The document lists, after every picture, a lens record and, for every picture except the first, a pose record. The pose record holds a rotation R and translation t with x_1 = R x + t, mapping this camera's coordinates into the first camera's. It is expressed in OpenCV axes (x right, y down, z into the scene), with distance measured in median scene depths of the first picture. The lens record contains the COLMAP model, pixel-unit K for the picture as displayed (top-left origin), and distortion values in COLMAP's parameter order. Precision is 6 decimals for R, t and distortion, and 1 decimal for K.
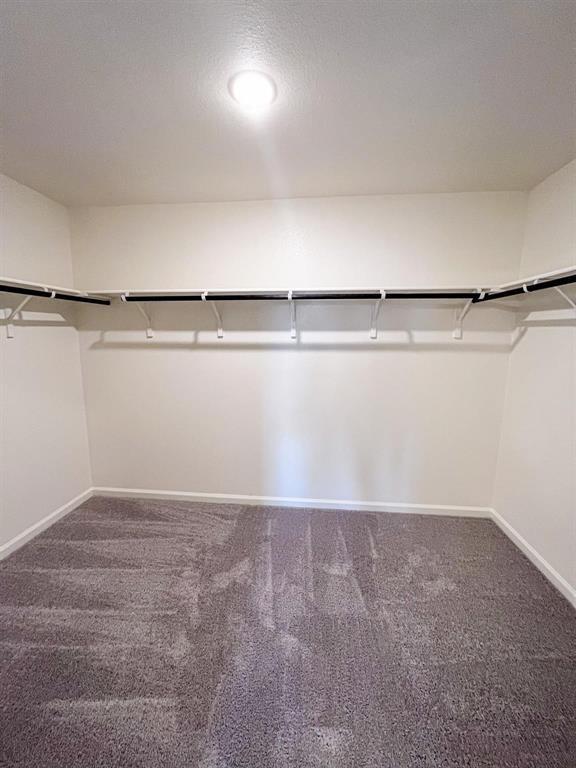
lens RADIAL K [[313.2, 0, 287.6], [0, 313.2, 387.2], [0, 0, 1]] dist [-0.003902, 0.000250]
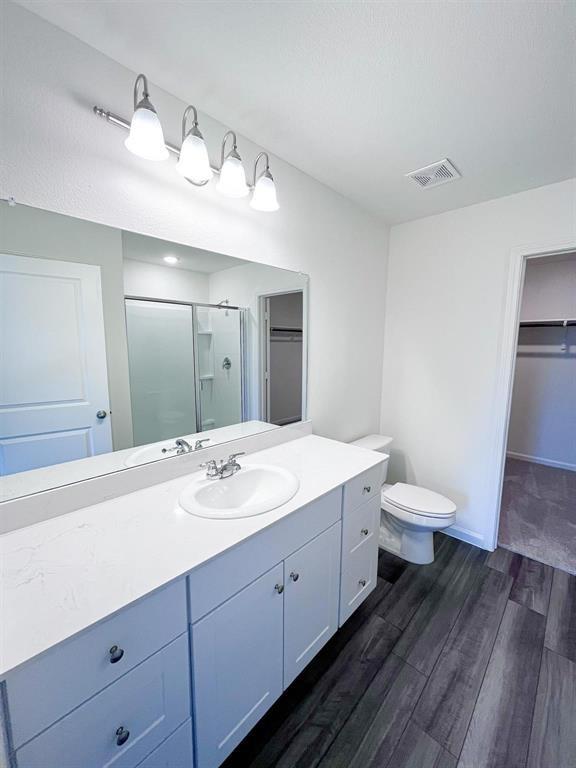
lens RADIAL K [[313.2, 0, 293.2], [0, 313.2, 385.6], [0, 0, 1]] dist [-0.003902, 0.000250]
pose [[0.796104, 0.081717, -0.599617, -0.117826], [-0.103718, 0.994604, -0.002159, 0.177789], [0.596205, 0.063910, 0.800284, -1.127325]]
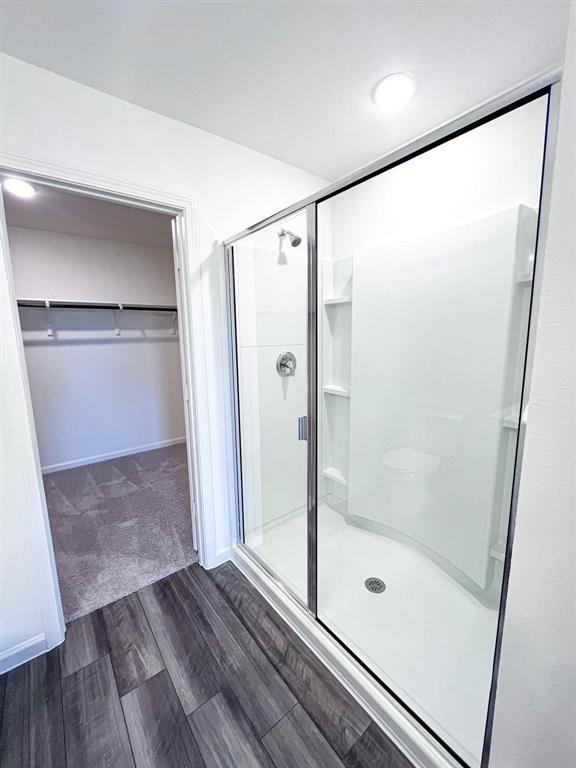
lens RADIAL K [[313.2, 0, 289.7], [0, 313.2, 384.1], [0, 0, 1]] dist [-0.003902, 0.000250]
pose [[0.717559, -0.122577, 0.685627, -0.214763], [0.131611, 0.990520, 0.039345, 0.140955], [-0.683950, 0.062004, 0.726889, -0.711147]]
